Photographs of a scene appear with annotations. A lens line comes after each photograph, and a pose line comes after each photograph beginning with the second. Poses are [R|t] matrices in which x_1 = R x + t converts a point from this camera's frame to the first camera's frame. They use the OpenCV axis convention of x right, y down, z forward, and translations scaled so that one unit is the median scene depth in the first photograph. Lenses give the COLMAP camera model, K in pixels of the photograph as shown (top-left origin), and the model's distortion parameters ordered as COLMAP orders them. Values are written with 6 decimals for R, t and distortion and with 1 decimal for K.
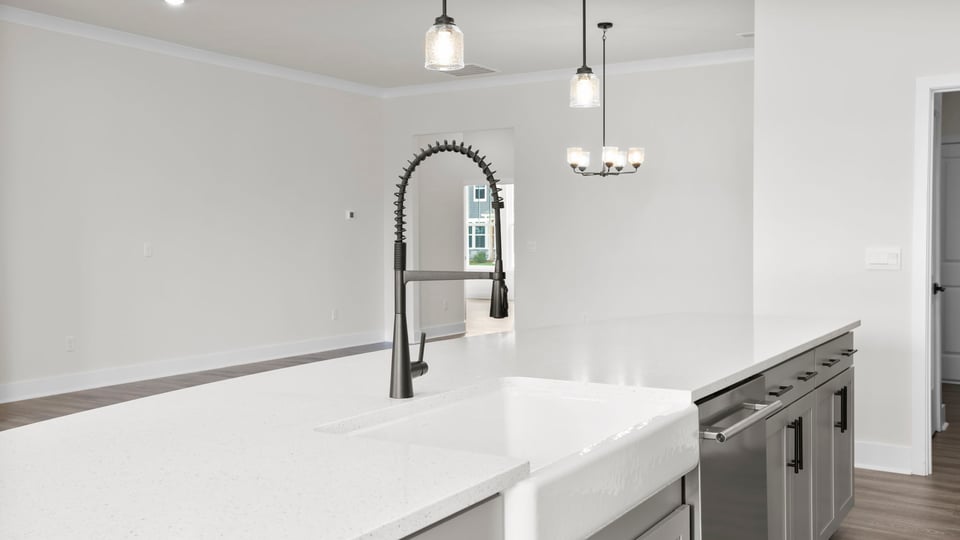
lens RADIAL K [[943.0, 0, 480.6], [0, 943.0, 241.8], [0, 0, 1]] dist [0.010060, 0.016733]
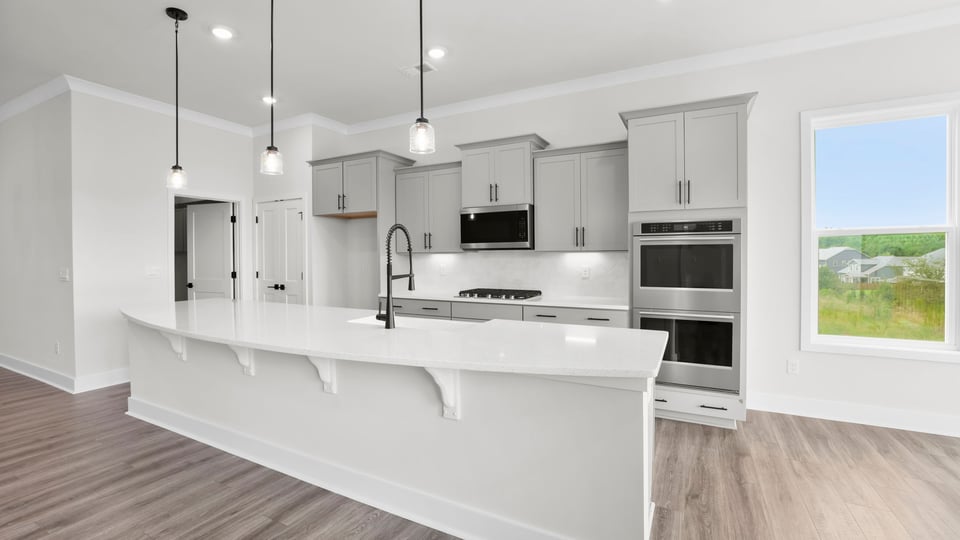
lens RADIAL K [[413.1, 0, 479.5], [0, 413.1, 264.9], [0, 0, 1]] dist [-0.039219, 0.000269]
pose [[-0.075705, -0.019749, 0.996935, -0.875684], [0.012397, 0.999708, 0.020745, -0.013959], [-0.997053, 0.013929, -0.075438, 0.644609]]
